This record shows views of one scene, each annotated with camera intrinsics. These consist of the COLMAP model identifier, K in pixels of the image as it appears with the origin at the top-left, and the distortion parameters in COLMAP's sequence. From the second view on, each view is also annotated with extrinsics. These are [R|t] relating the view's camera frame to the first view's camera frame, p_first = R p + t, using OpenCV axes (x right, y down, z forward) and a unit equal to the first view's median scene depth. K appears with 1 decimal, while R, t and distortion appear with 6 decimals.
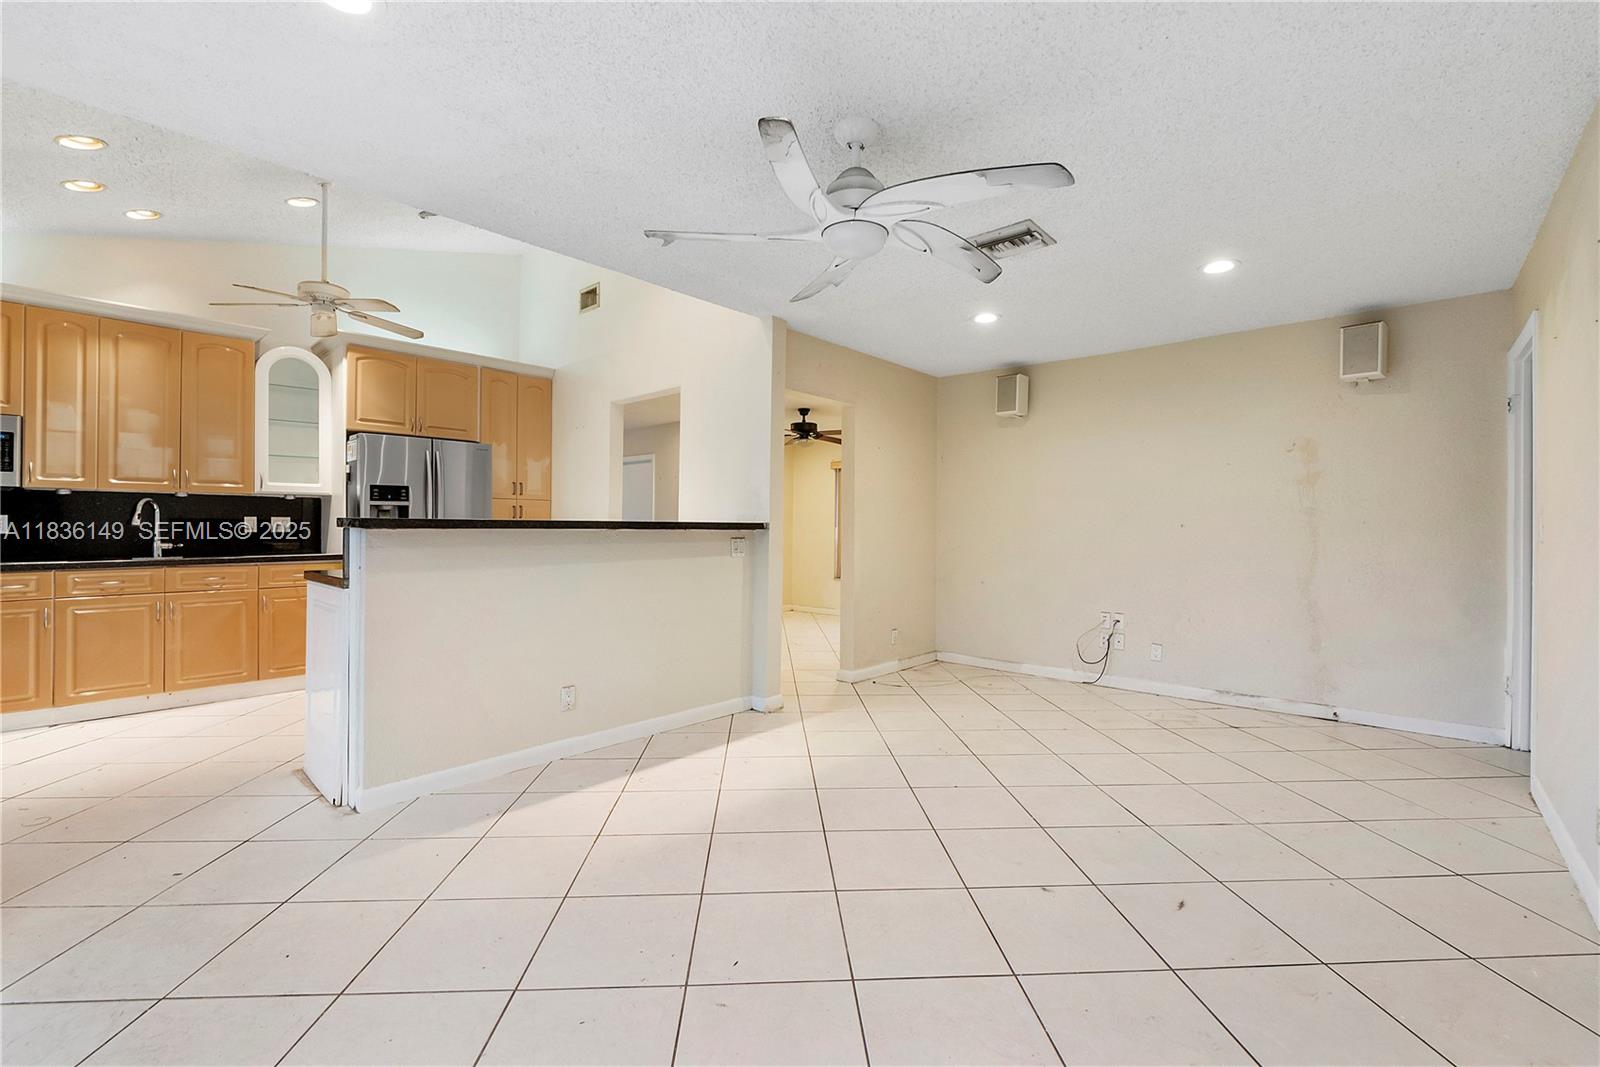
lens RADIAL K [[680.7, 0, 802.4], [0, 680.7, 528.6], [0, 0, 1]] dist [-0.004020, -0.000800]
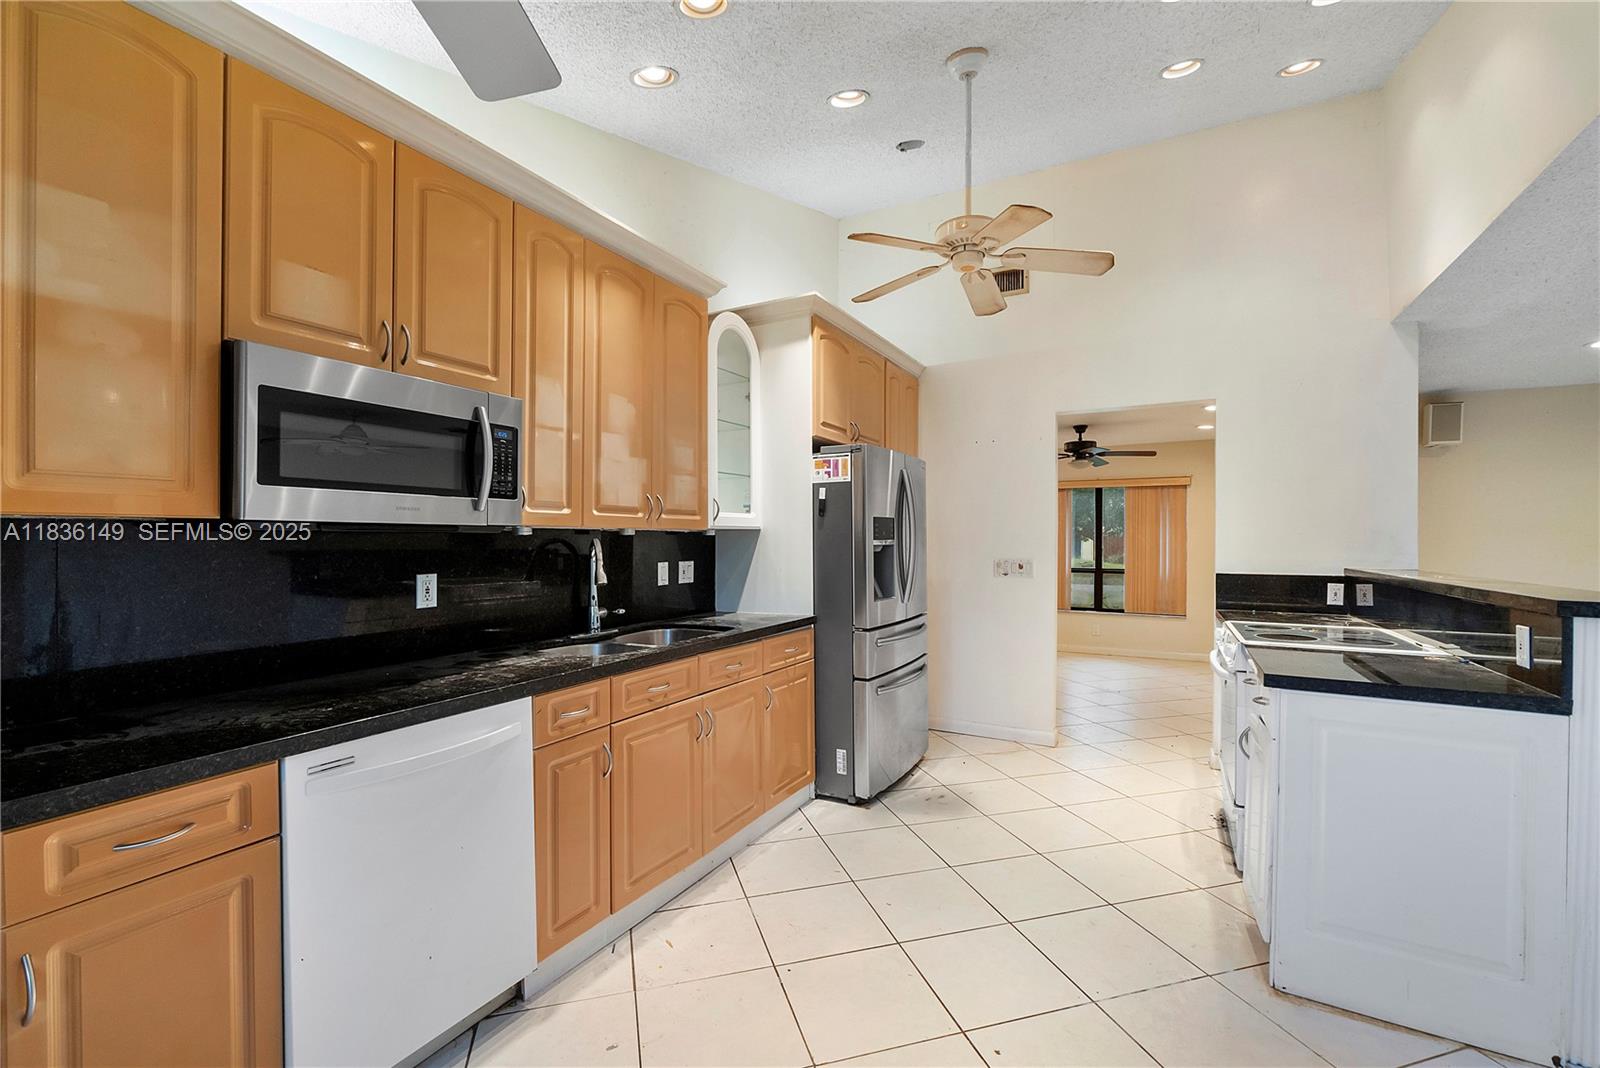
lens RADIAL K [[686.2, 0, 804.3], [0, 686.2, 538.3], [0, 0, 1]] dist [0.000417, -0.000266]
pose [[0.970157, 0.003574, 0.242453, -0.950166], [-0.004341, 0.999987, 0.002630, -0.048159], [-0.242440, -0.003604, 0.970160, 0.350431]]
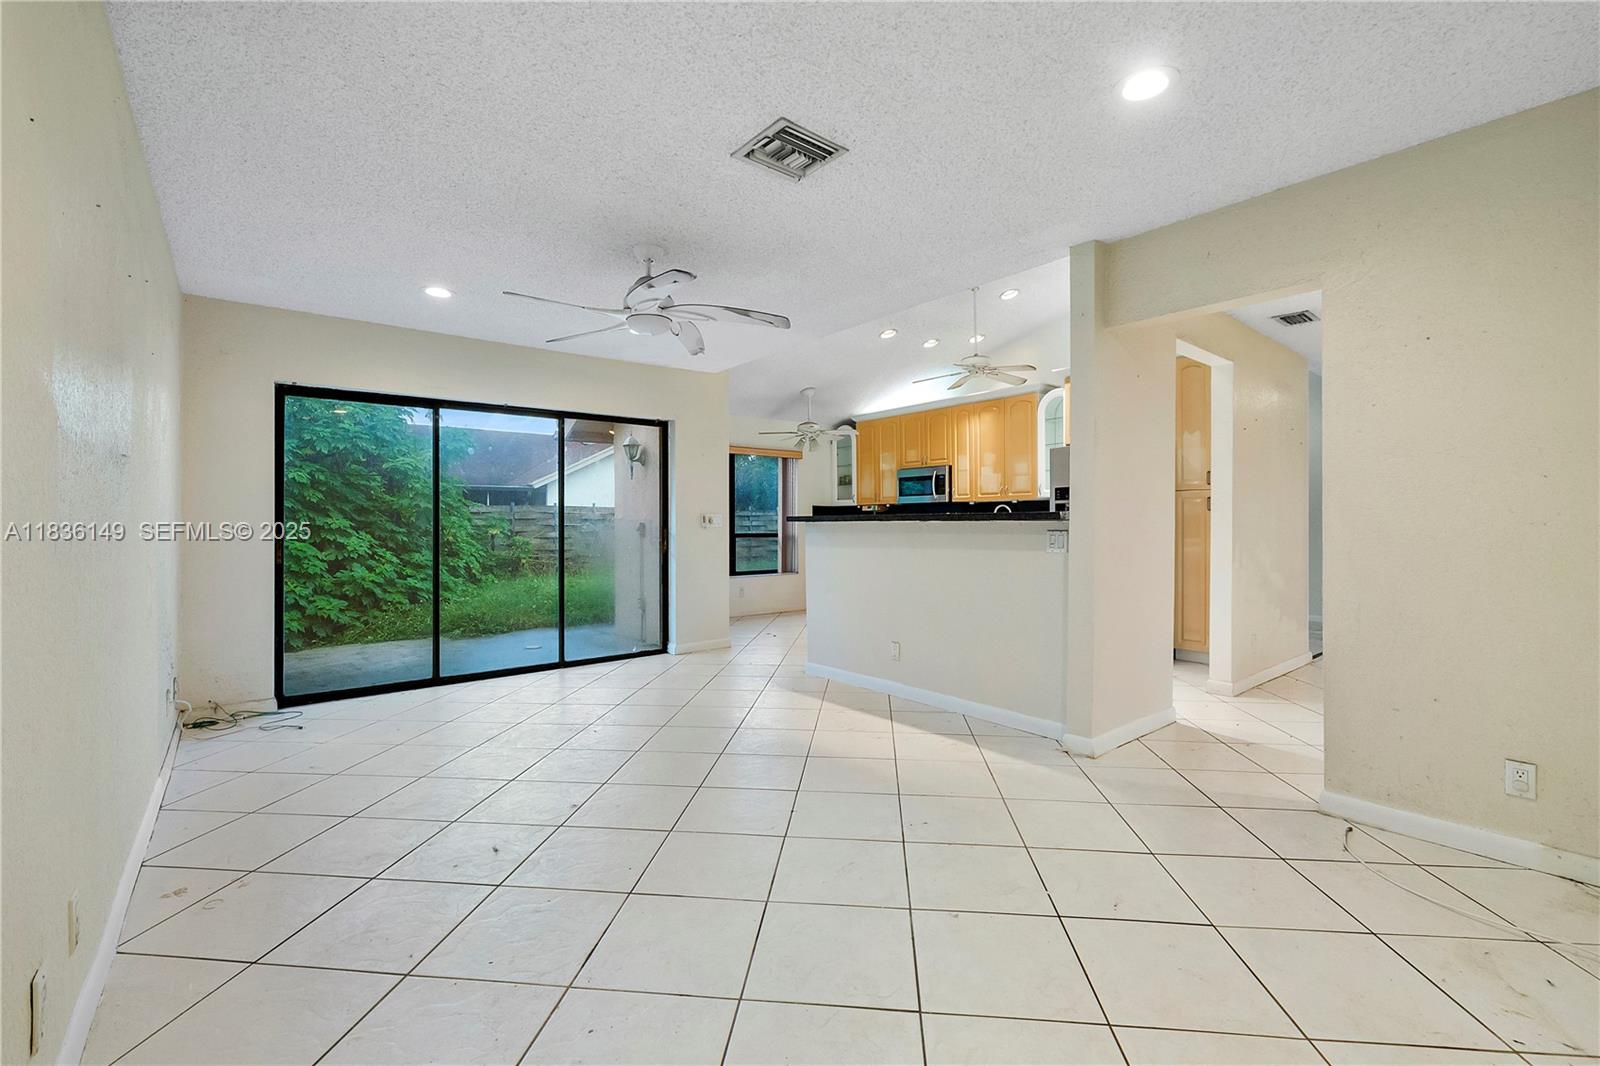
lens RADIAL K [[680.7, 0, 802.4], [0, 680.7, 528.1], [0, 0, 1]] dist [-0.004020, -0.000800]
pose [[-0.154243, 0.002275, -0.988030, 0.748526], [0.003107, 0.999994, 0.001818, 0.007900], [0.988028, -0.002789, -0.154249, 0.789976]]
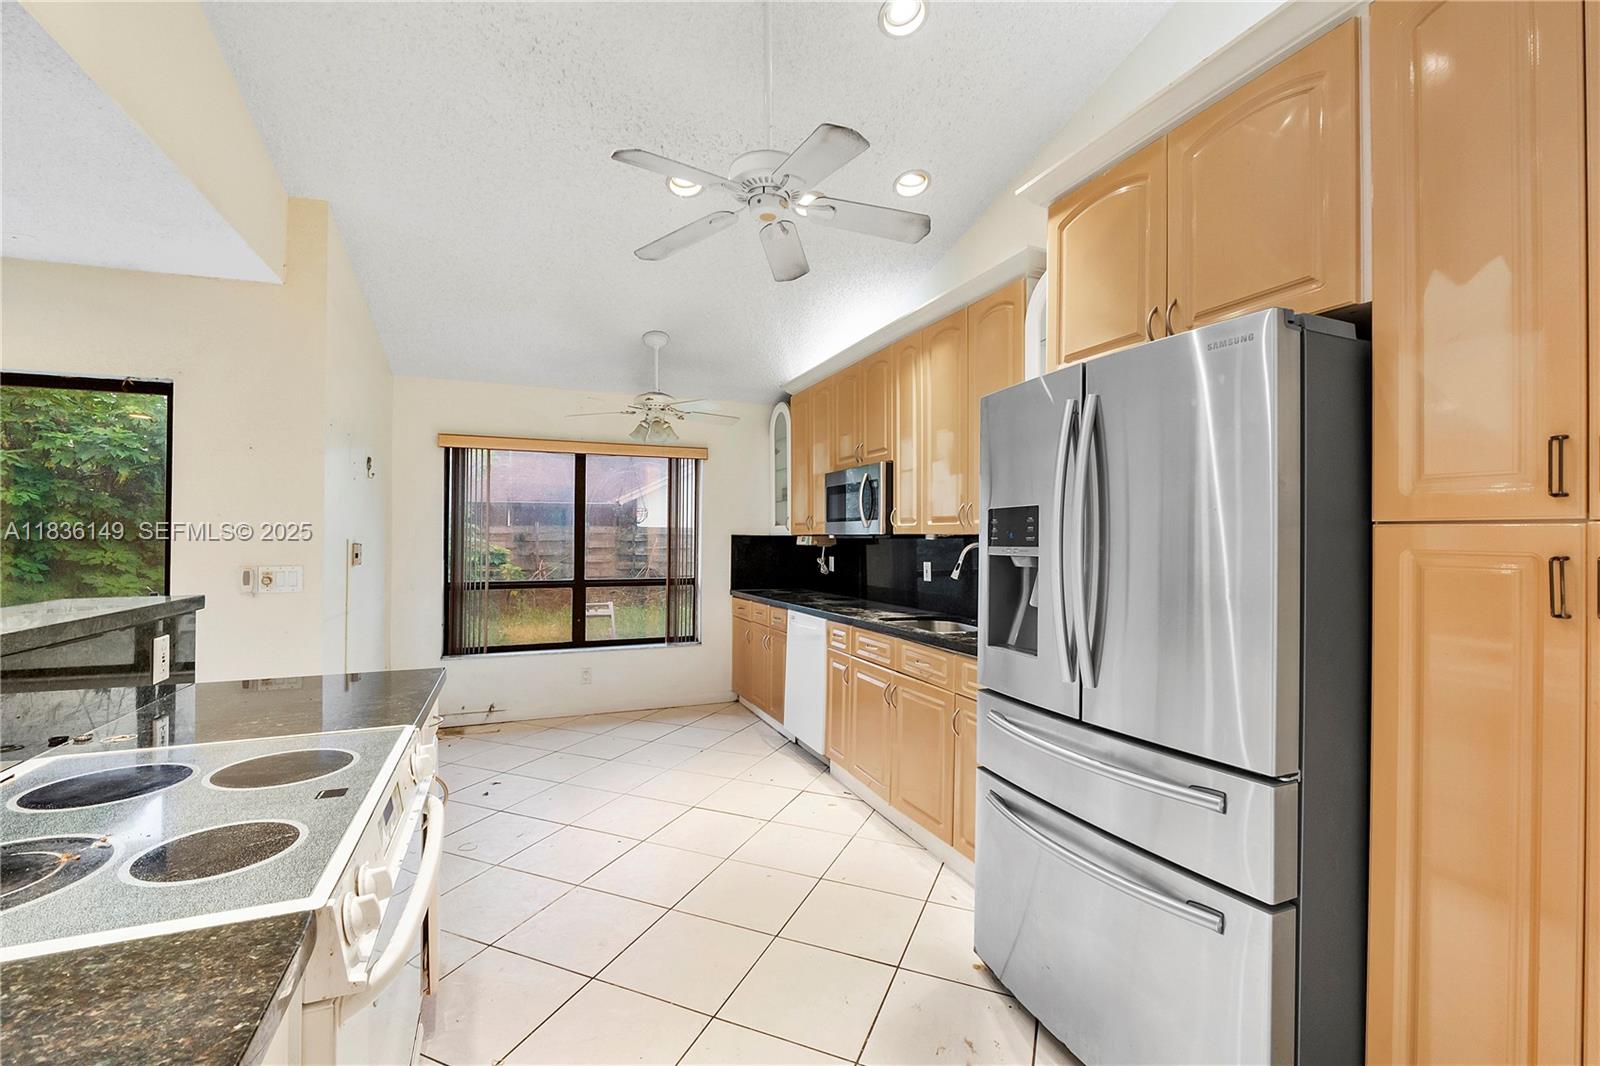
lens RADIAL K [[680.7, 0, 802.4], [0, 680.7, 528.1], [0, 0, 1]] dist [-0.004020, -0.000800]
pose [[-0.424676, -0.016801, -0.905189, -0.202078], [-0.005064, 0.999856, -0.016182, -0.048433], [0.905331, -0.002288, -0.424700, 1.164919]]
